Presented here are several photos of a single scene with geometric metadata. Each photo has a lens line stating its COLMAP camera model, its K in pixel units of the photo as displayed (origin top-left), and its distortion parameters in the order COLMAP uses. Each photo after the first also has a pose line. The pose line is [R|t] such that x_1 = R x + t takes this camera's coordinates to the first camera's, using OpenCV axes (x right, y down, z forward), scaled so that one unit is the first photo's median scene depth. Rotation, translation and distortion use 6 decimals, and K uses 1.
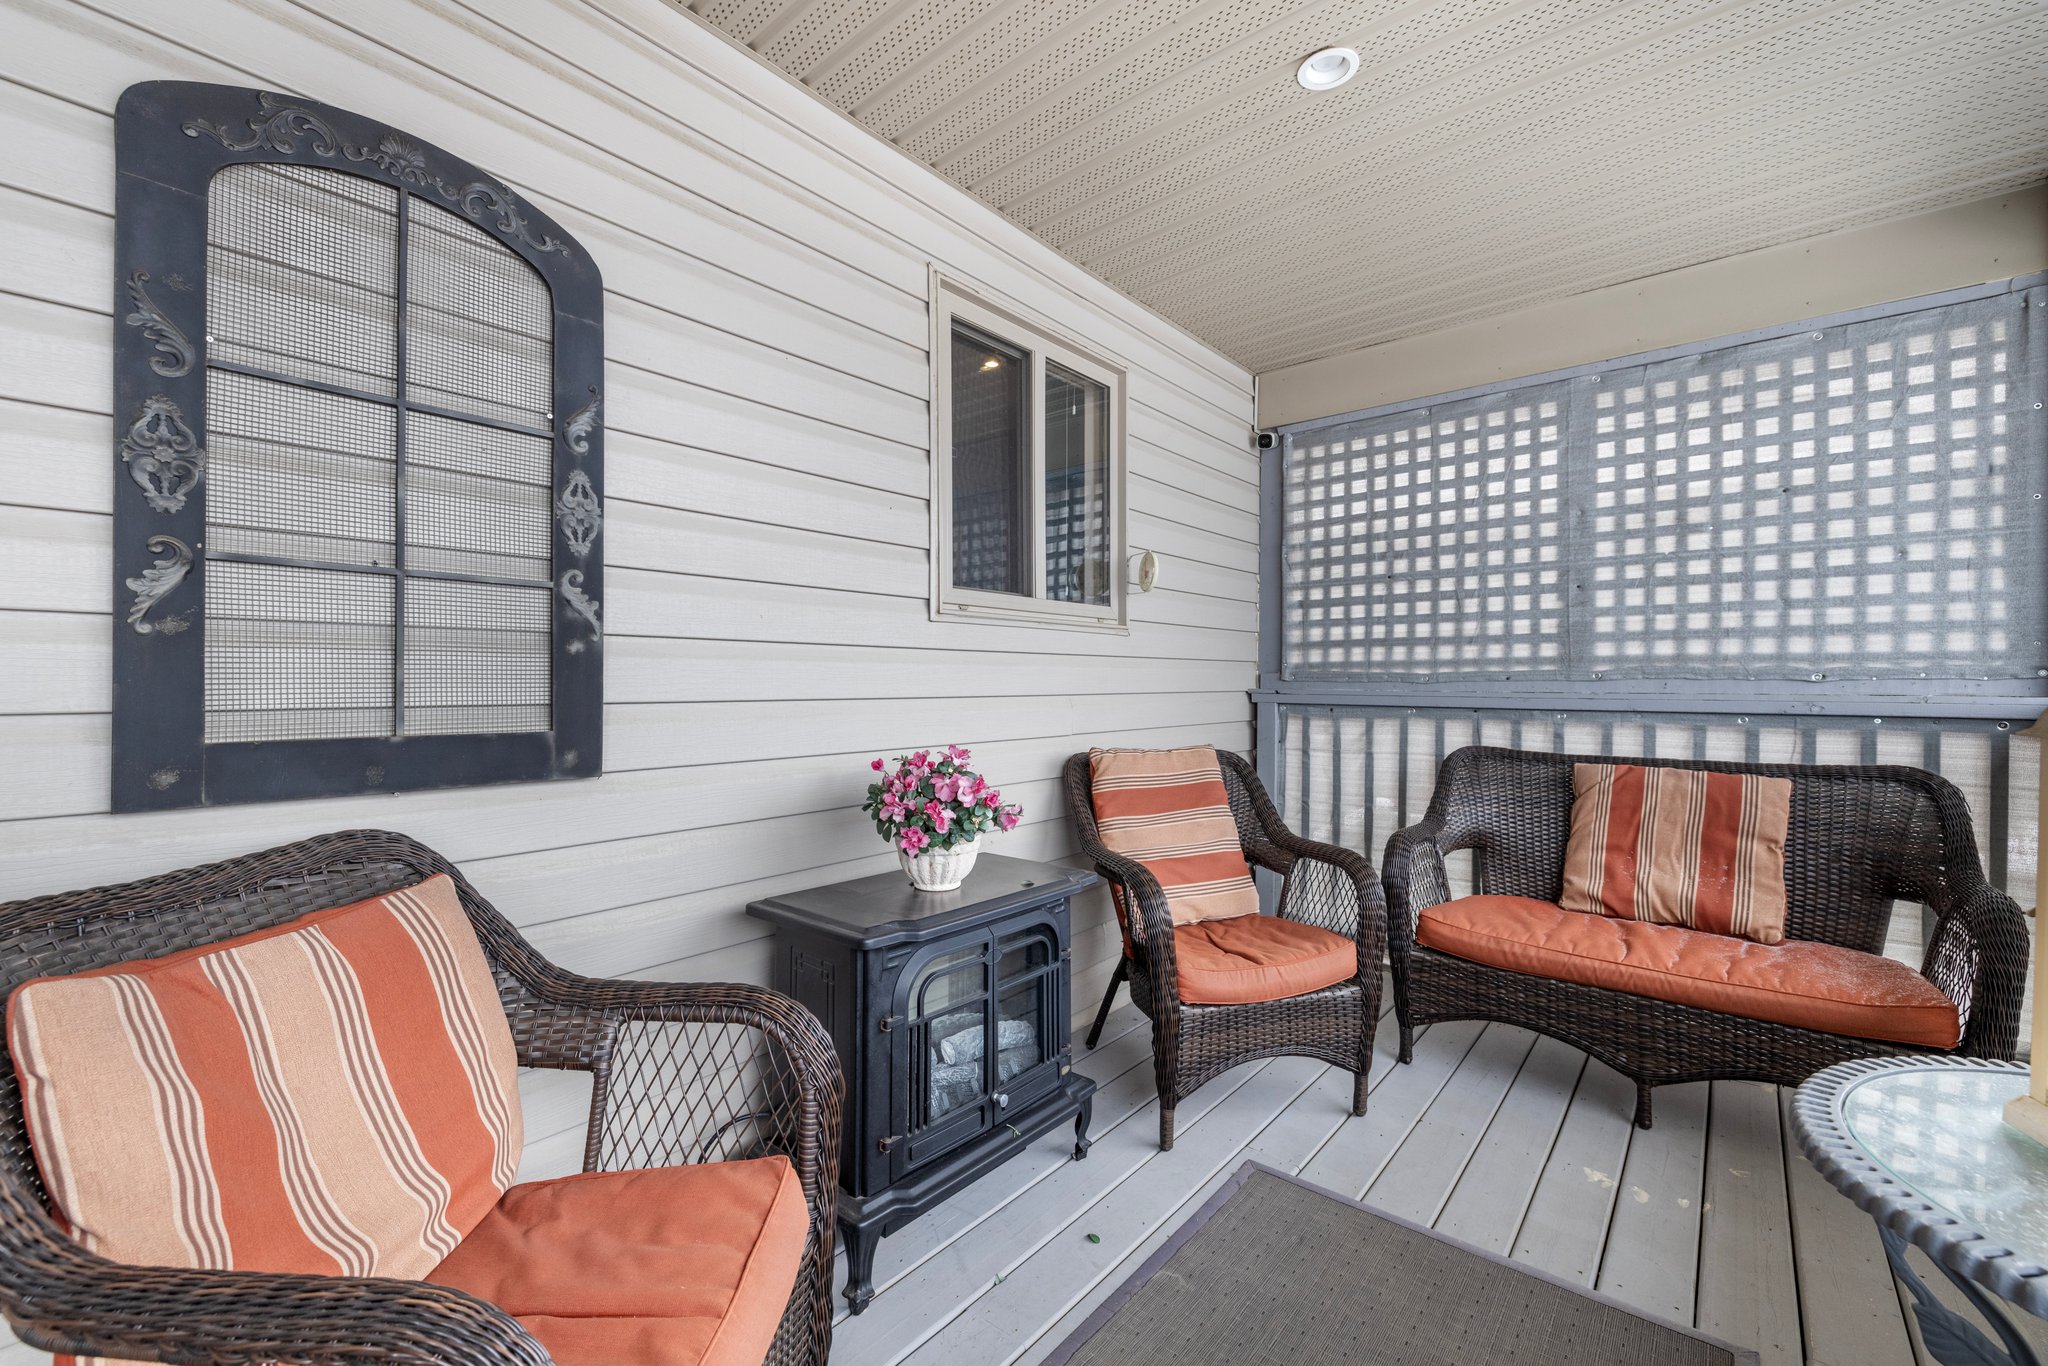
lens RADIAL K [[852.4, 0, 1016.4], [0, 852.4, 686.2], [0, 0, 1]] dist [-0.004010, 0.000495]
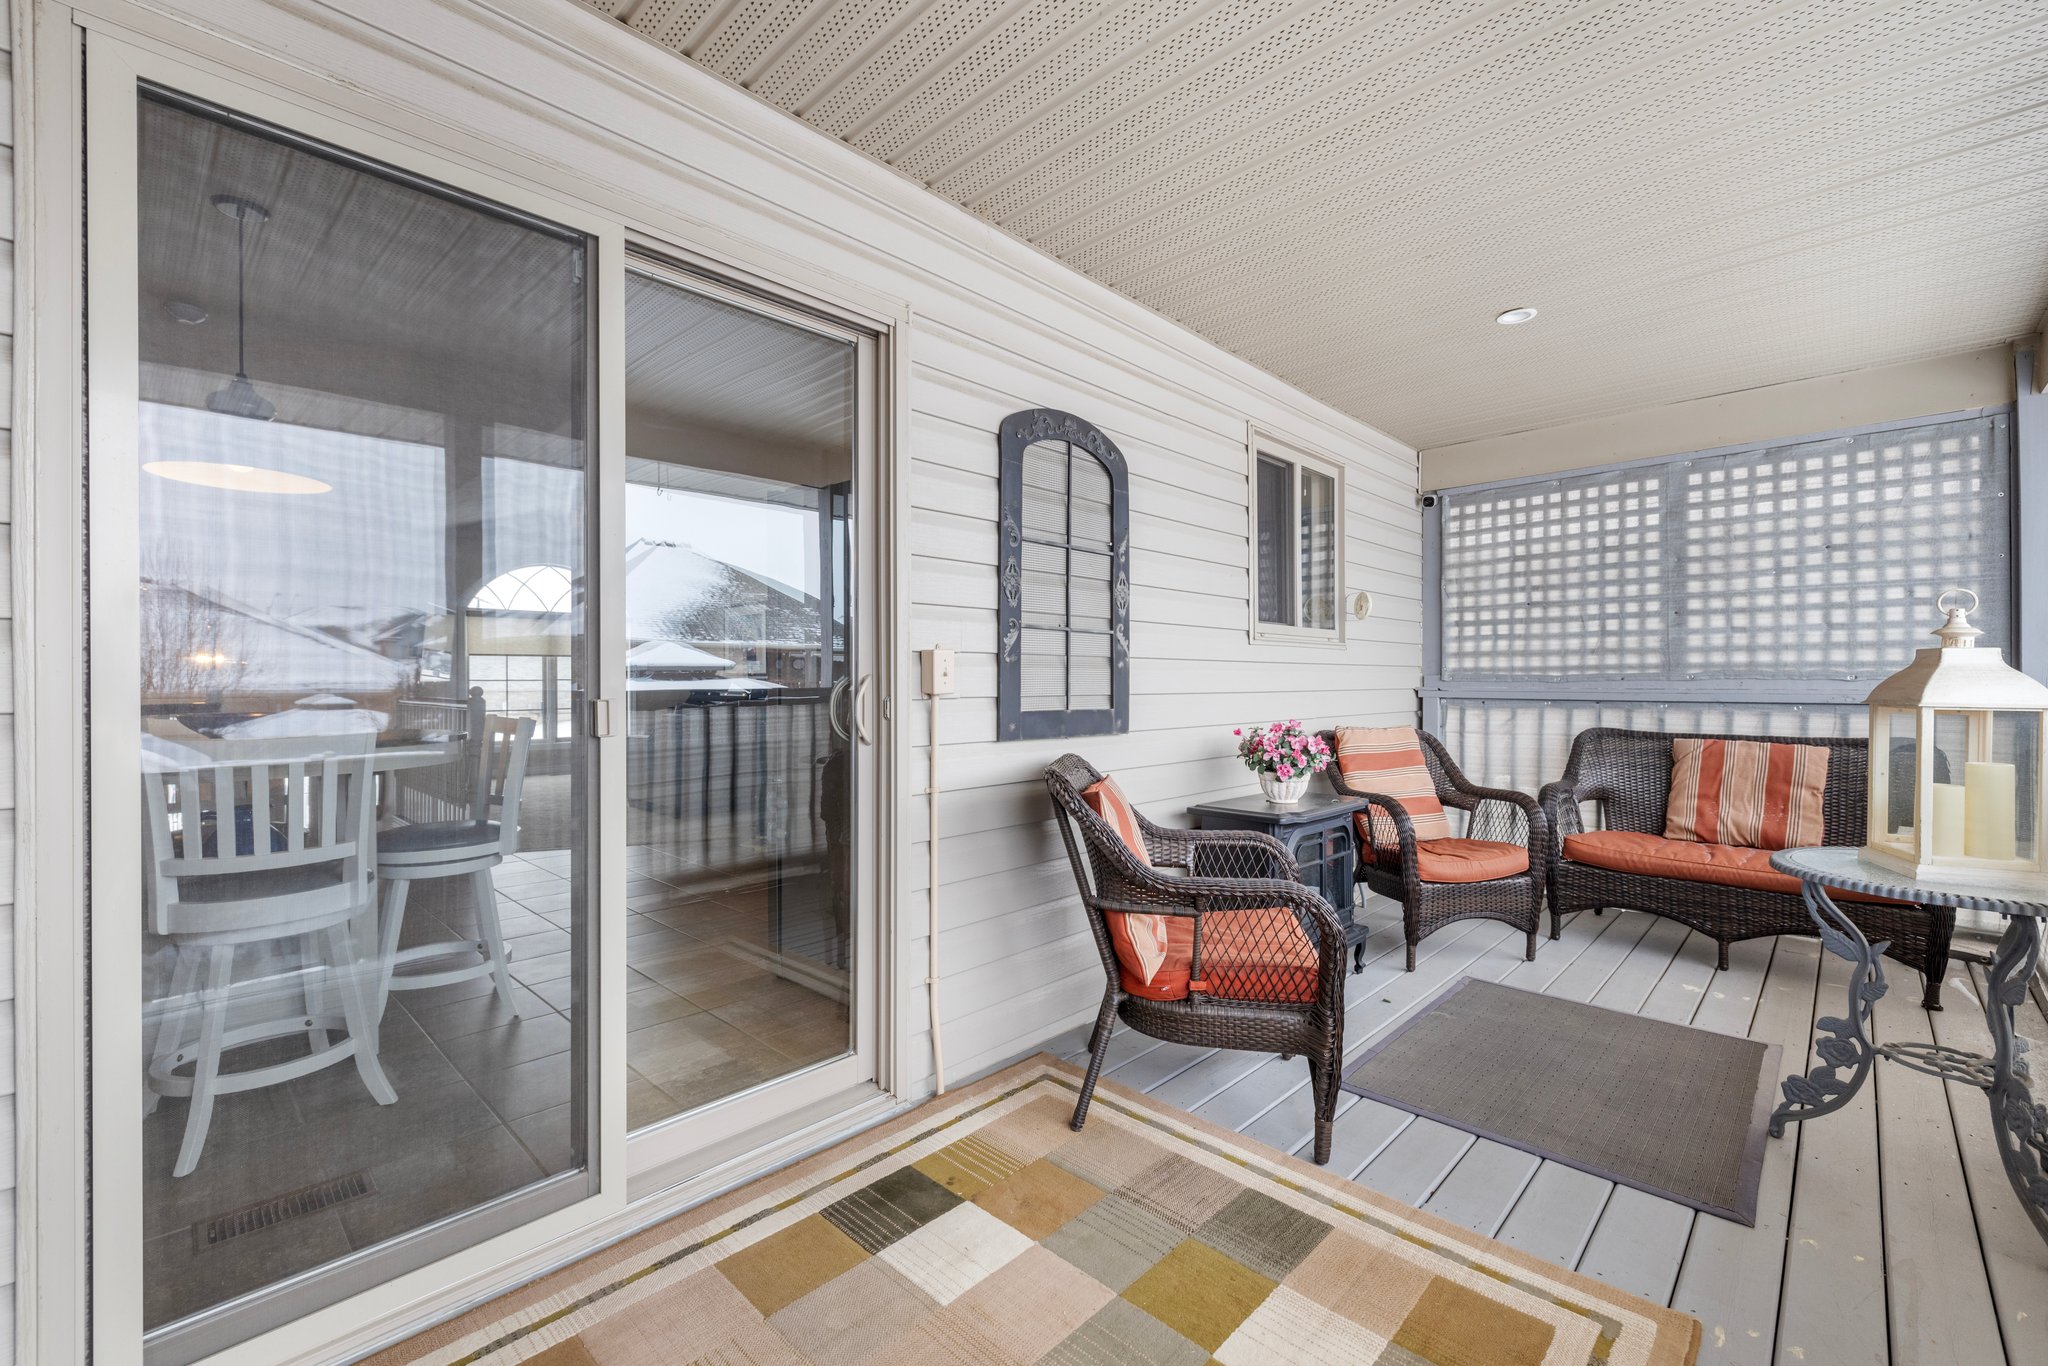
lens RADIAL K [[852.4, 0, 1022.5], [0, 852.4, 679.9], [0, 0, 1]] dist [-0.004010, 0.000495]
pose [[0.997477, -0.002688, -0.070933, -0.390295], [0.002159, 0.999969, -0.007532, 0.001108], [0.070951, 0.007360, 0.997453, -0.588238]]
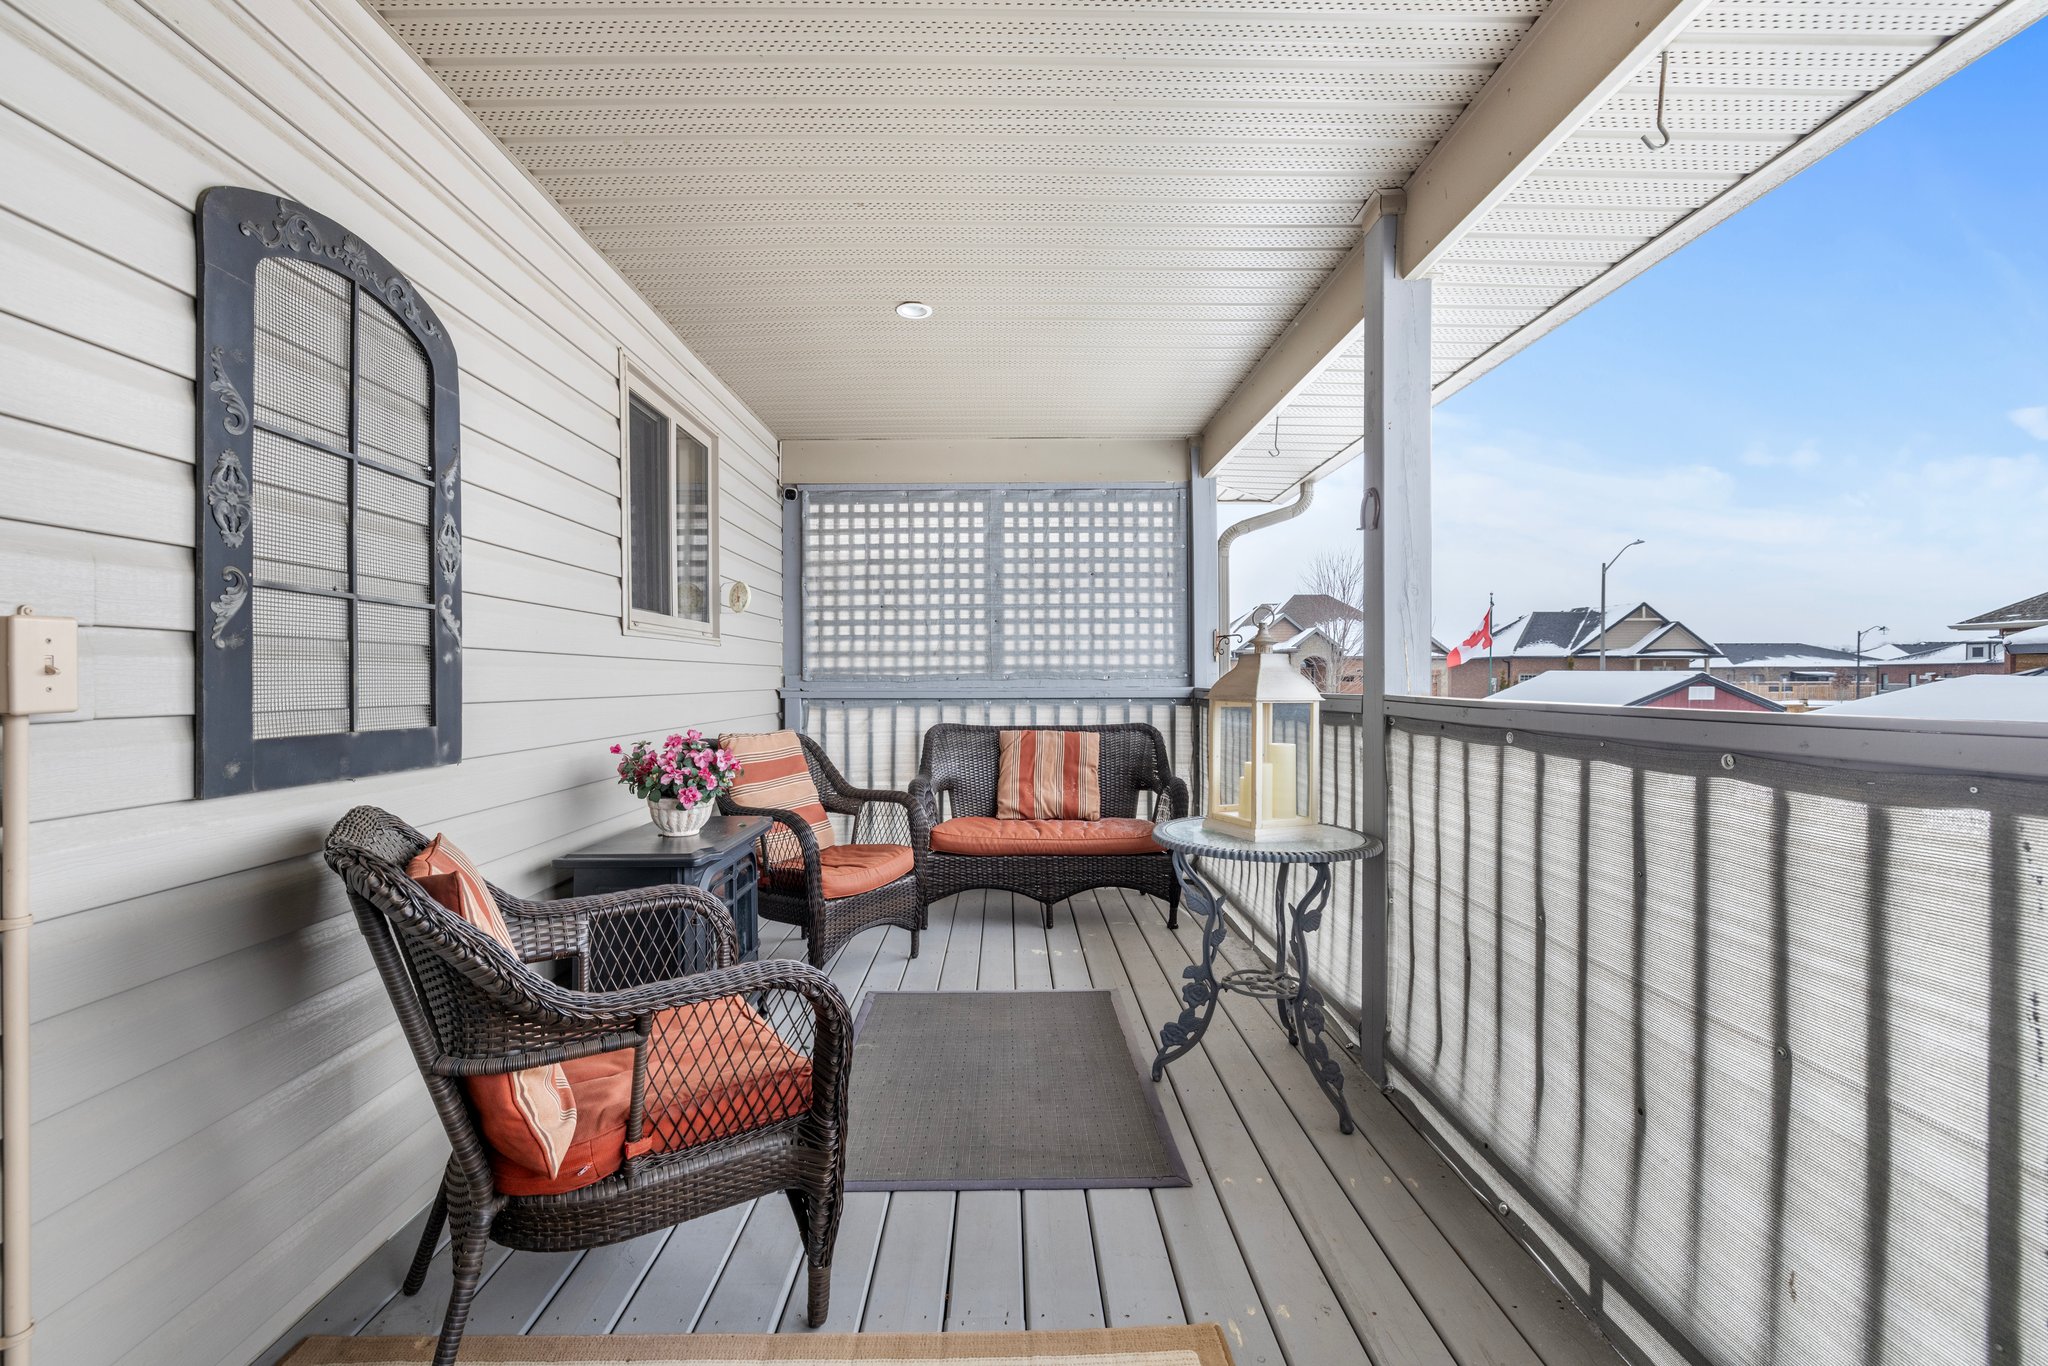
lens RADIAL K [[852.4, 0, 1018.5], [0, 852.4, 683.3], [0, 0, 1]] dist [-0.004010, 0.000495]
pose [[0.756288, -0.007825, 0.654192, -0.452913], [0.009762, 0.999952, 0.000675, -0.001244], [-0.654166, 0.005875, 0.756328, -0.302351]]
